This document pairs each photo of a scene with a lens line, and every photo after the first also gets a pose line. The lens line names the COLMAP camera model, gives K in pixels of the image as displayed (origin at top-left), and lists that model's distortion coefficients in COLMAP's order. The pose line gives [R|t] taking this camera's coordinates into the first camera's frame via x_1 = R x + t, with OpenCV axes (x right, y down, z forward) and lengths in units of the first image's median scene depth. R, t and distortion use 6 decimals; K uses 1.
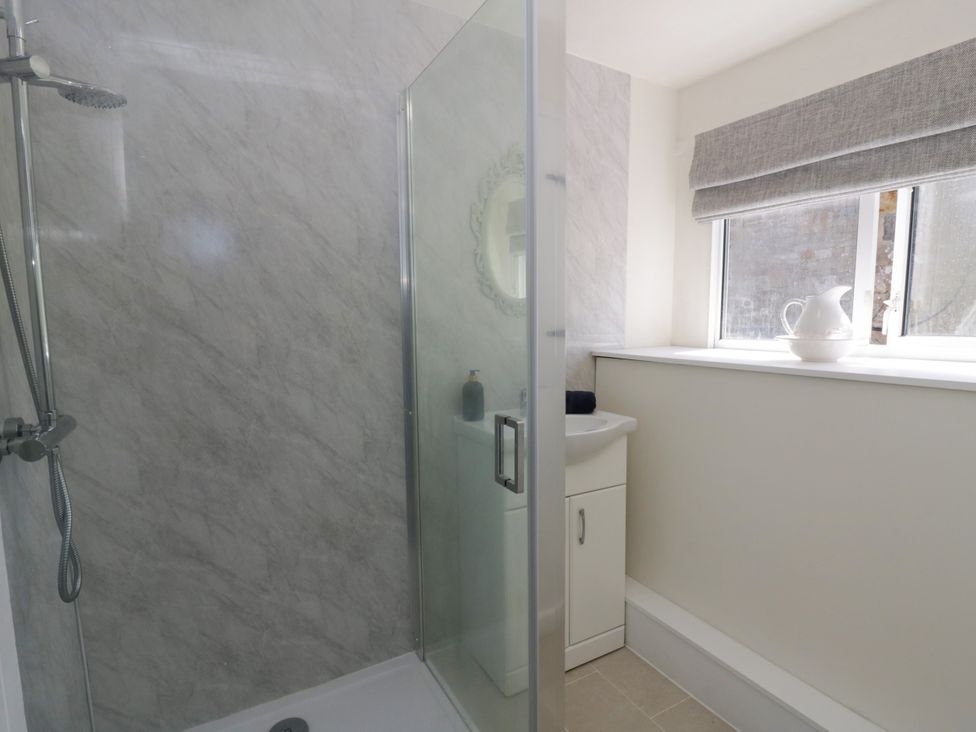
lens RADIAL K [[517.8, 0, 491.9], [0, 517.8, 370.5], [0, 0, 1]] dist [-0.001815, -0.012061]
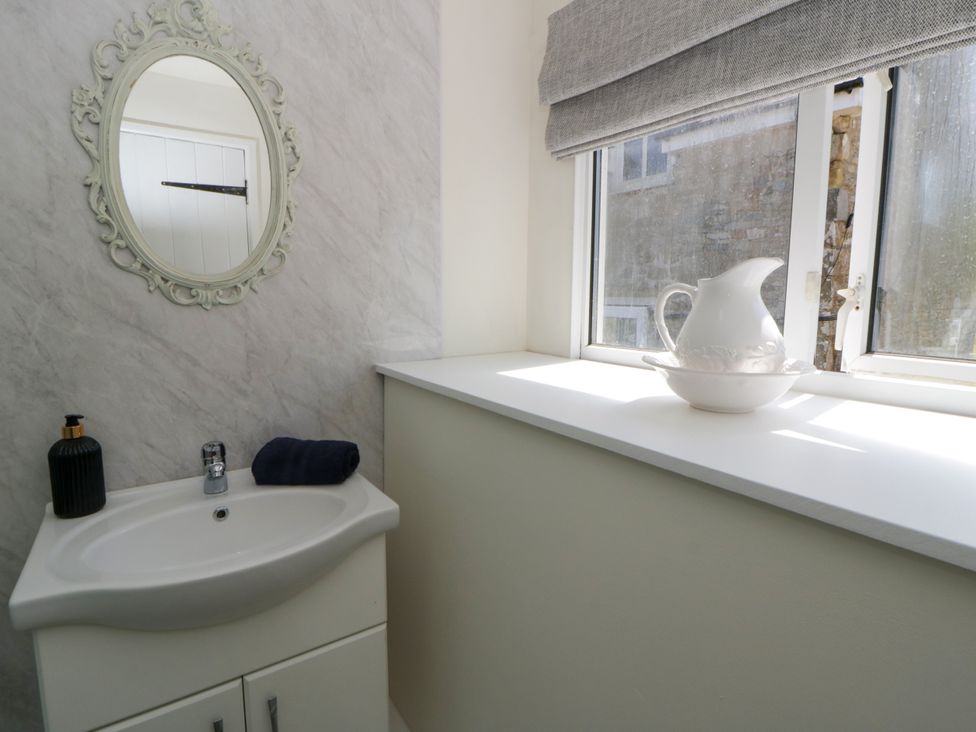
lens RADIAL K [[508.8, 0, 505.5], [0, 508.8, 352.6], [0, 0, 1]] dist [-0.013868, -0.006452]
pose [[0.994233, 0.003493, 0.107189, 0.324111], [-0.004445, 0.999953, 0.008643, -0.066458], [-0.107153, -0.009070, 0.994201, 0.464527]]
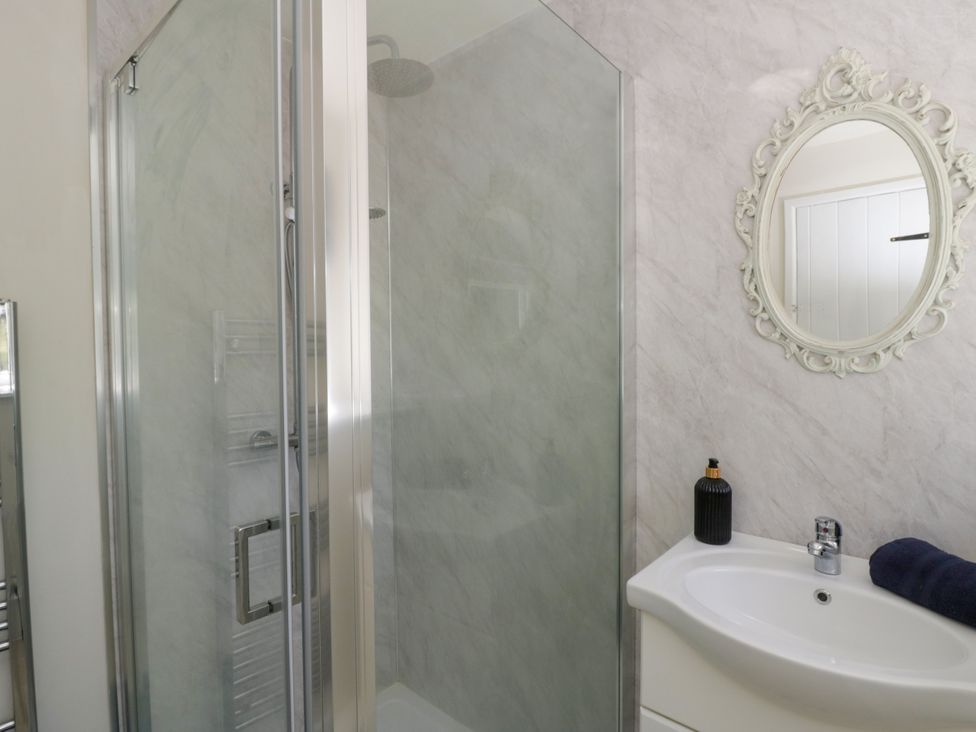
lens RADIAL K [[508.8, 0, 491.8], [0, 508.8, 365.2], [0, 0, 1]] dist [-0.013868, -0.006452]
pose [[0.337293, 0.037841, -0.940639, 0.431306], [-0.097147, 0.995256, 0.005203, -0.088093], [0.936374, 0.089625, 0.339369, 0.532069]]
